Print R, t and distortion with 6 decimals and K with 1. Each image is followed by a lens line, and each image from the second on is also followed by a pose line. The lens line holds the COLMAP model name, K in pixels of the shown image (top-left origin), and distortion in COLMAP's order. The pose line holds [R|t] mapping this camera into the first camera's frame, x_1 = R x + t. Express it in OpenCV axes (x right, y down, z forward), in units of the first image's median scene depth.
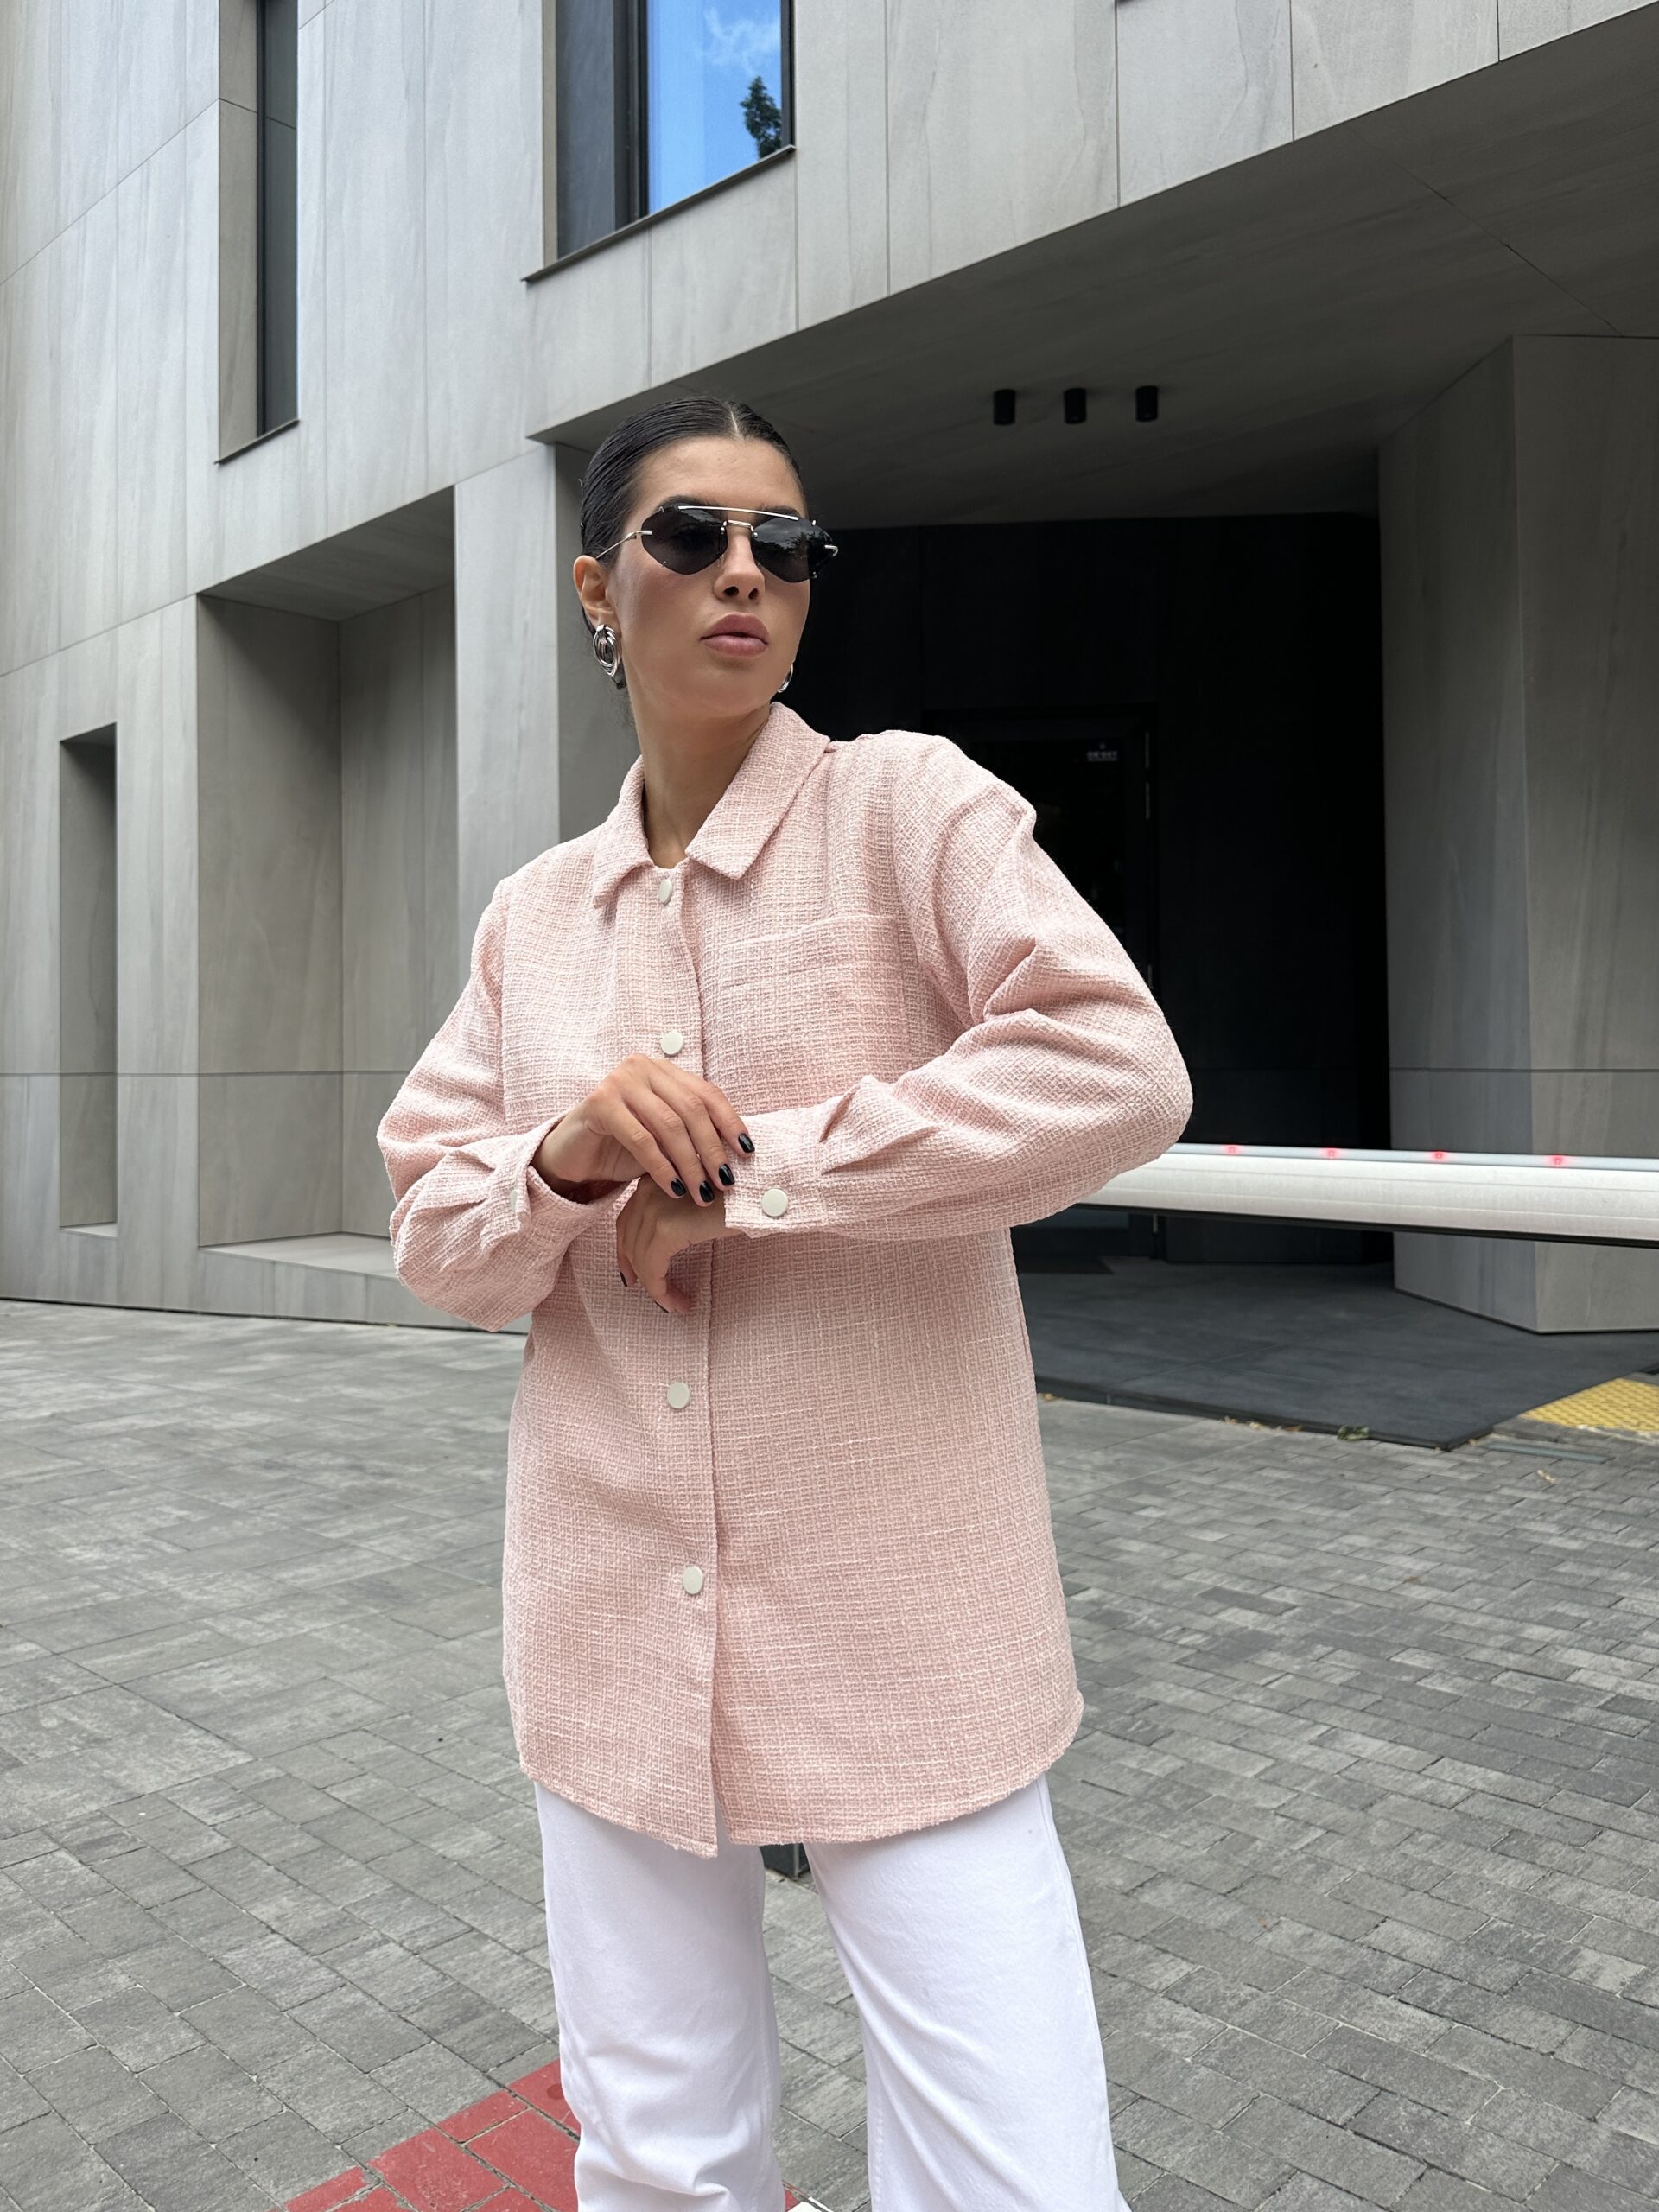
lens RADIAL K [[1749.5, 0, 781.2], [0, 1749.5, 1005.3], [0, 0, 1]] dist [0.010164, -0.056957]
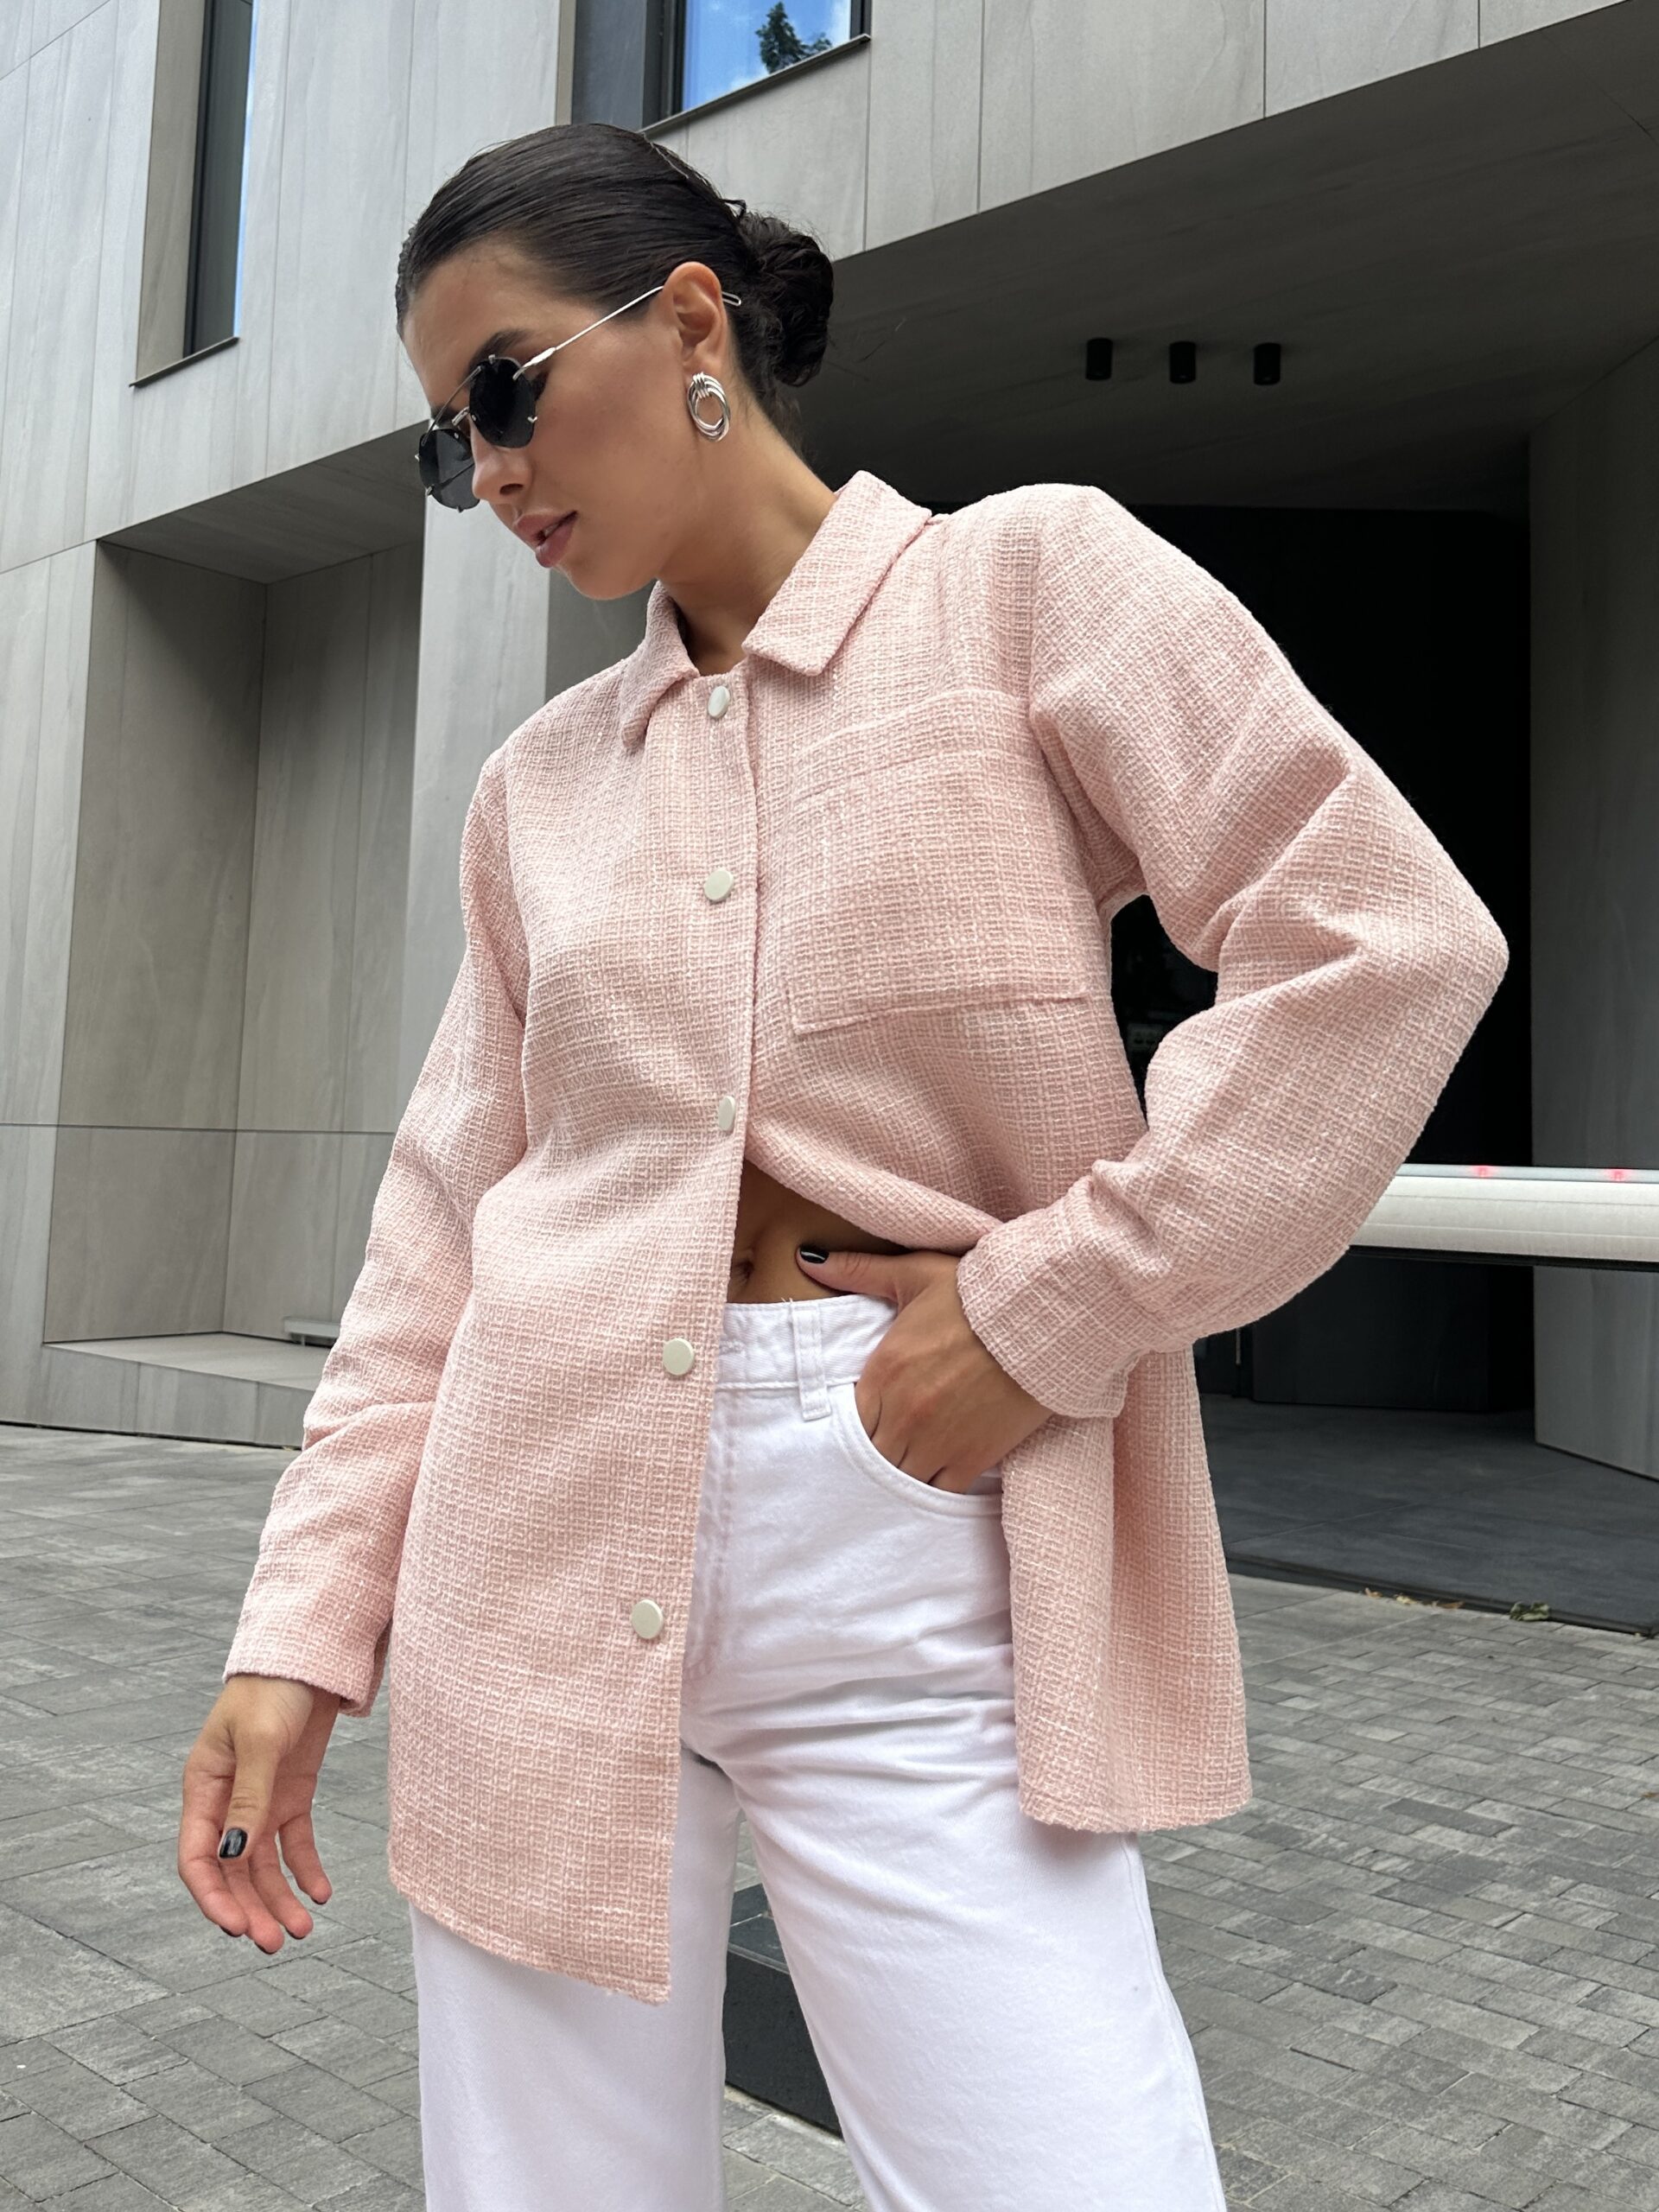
lens RADIAL K [[2070.7, 0, 810.2], [0, 2070.7, 954.2], [0, 0, 1]] dist [0.004834, -0.030645]
pose [[0.998276, 0.044124, 0.038698, -0.058315], [-0.041281, 0.996591, -0.071426, 0.030276], [-0.041718, 0.069705, 0.996695, 0.058771]]
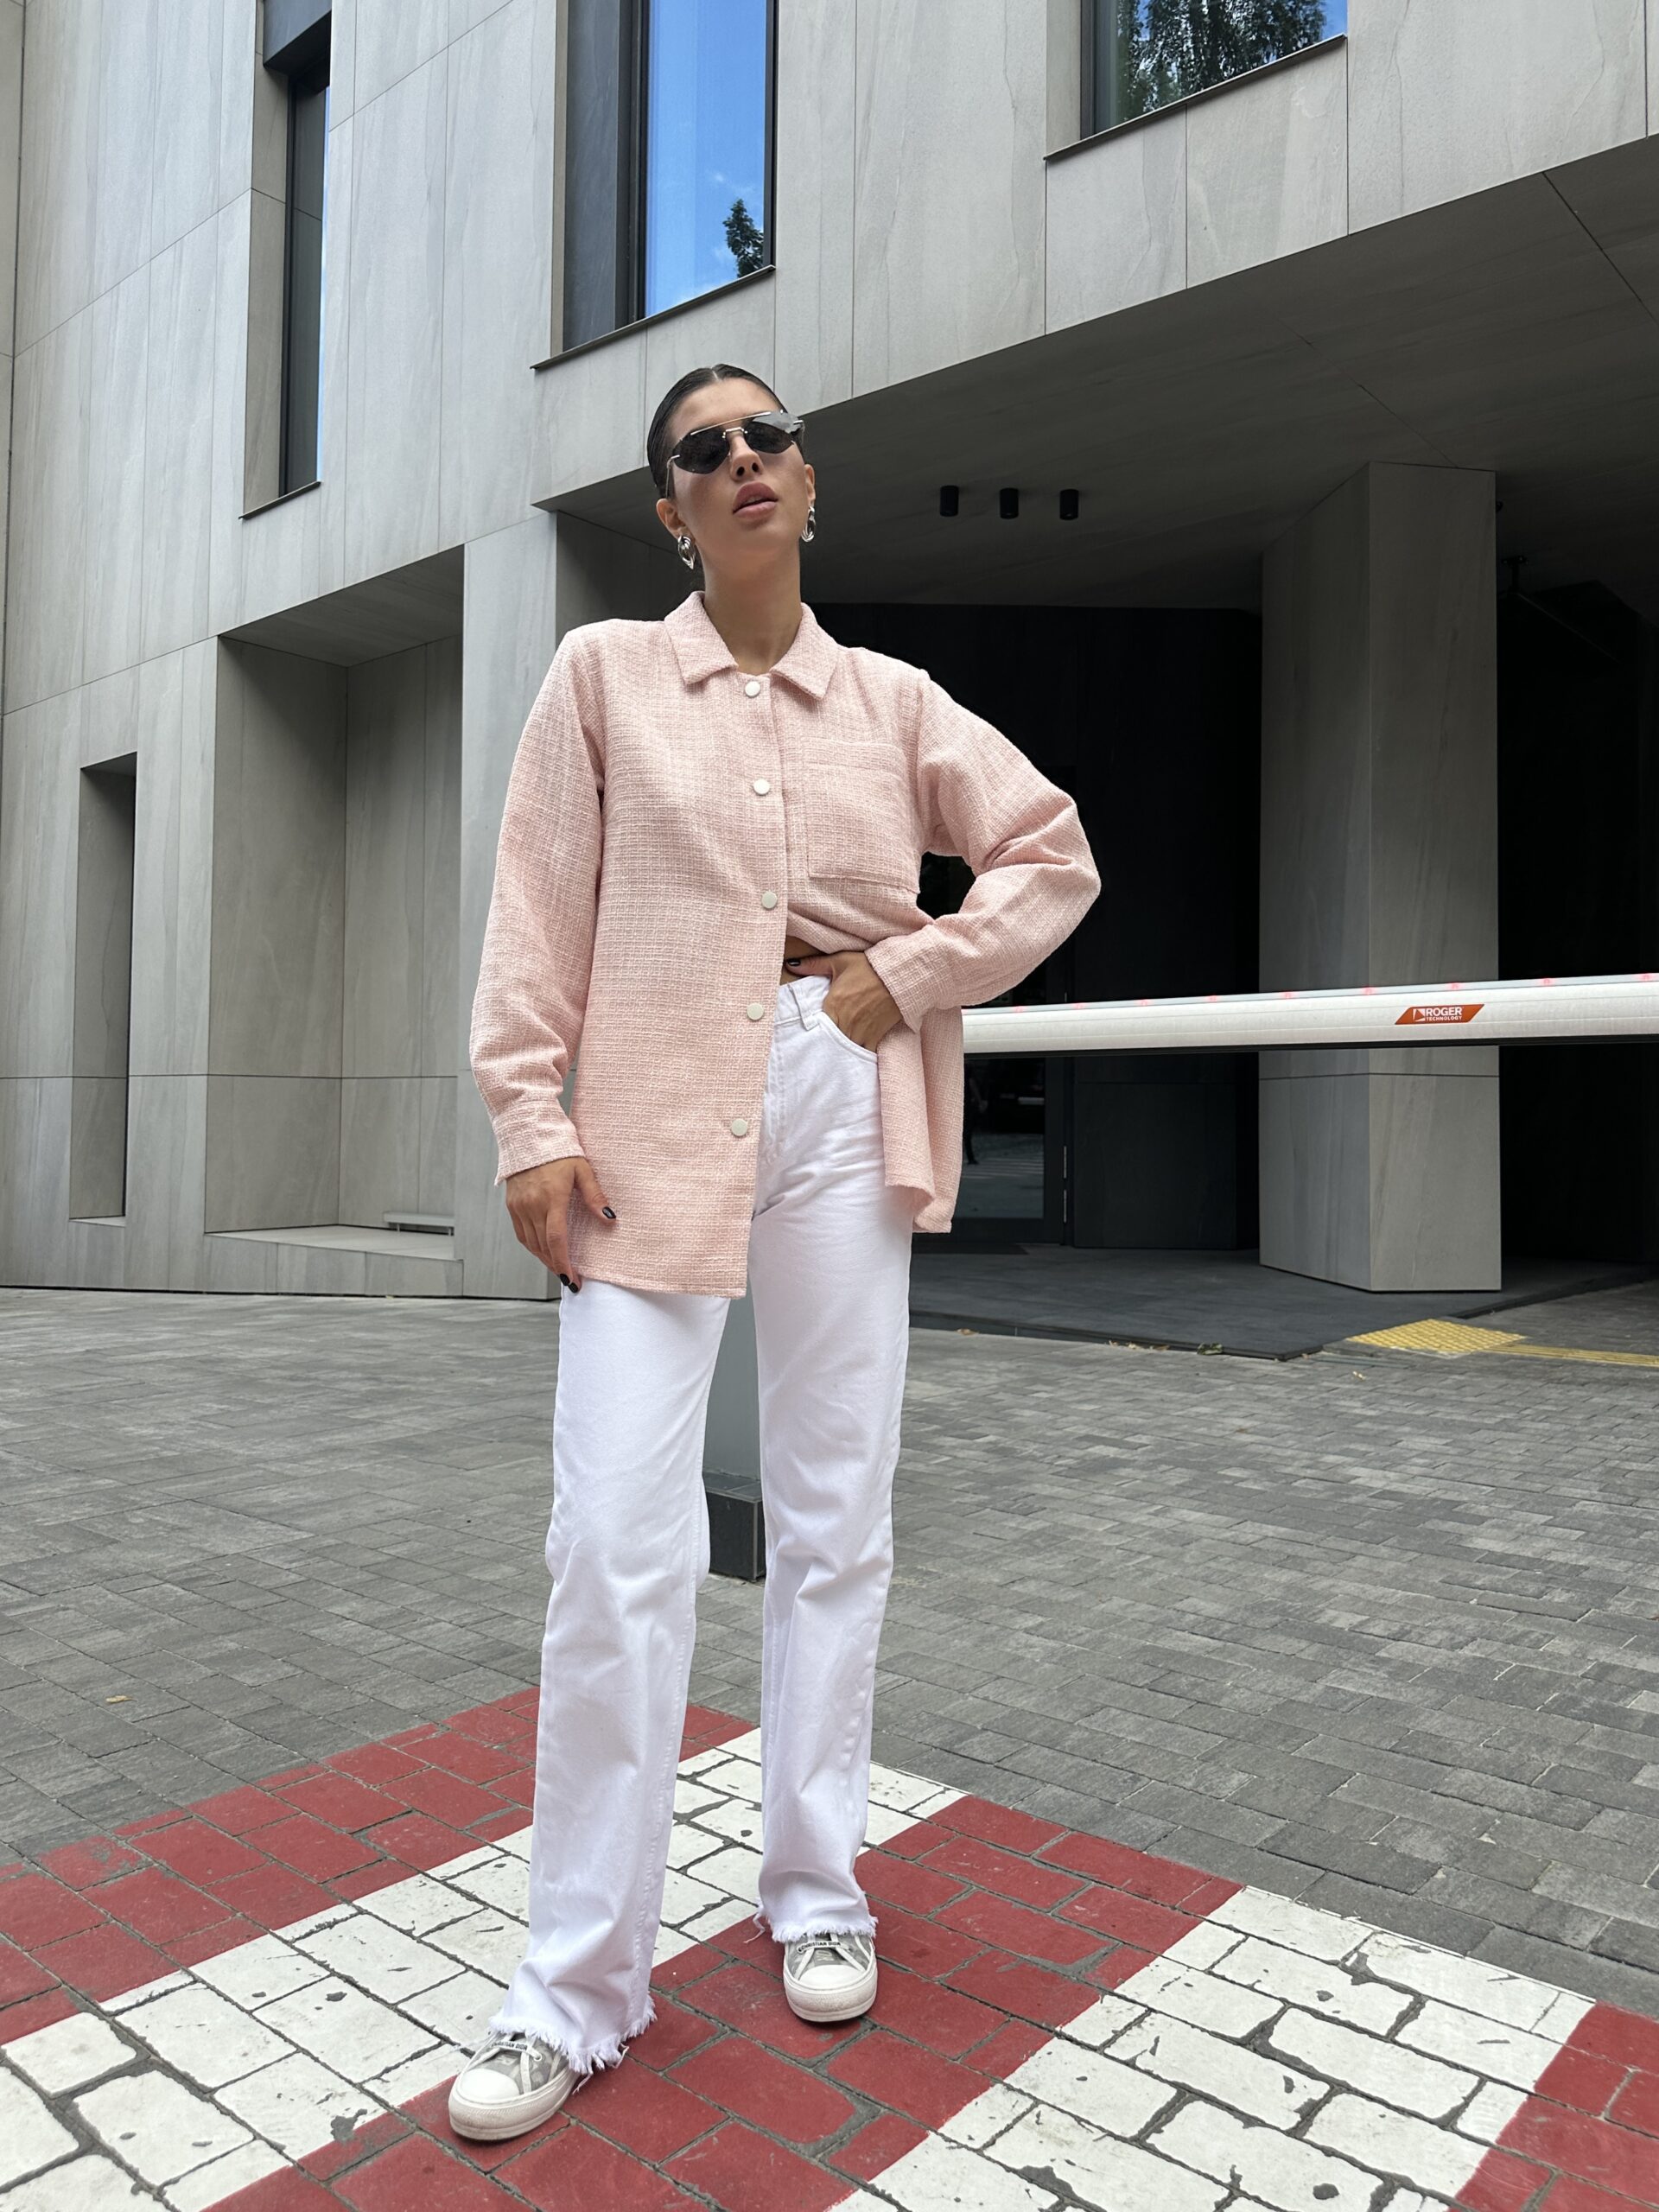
lens RADIAL K [[1646.3, 0, 897.4], [0, 1646.3, 1071.8], [0, 0, 1]] dist [0.005665, -0.048586]
pose [[0.995168, 0.021060, 0.095898, -0.006247], [-0.020911, 0.999778, -0.002555, 0.066949], [-0.095930, 0.000537, 0.995388, -0.141612]]
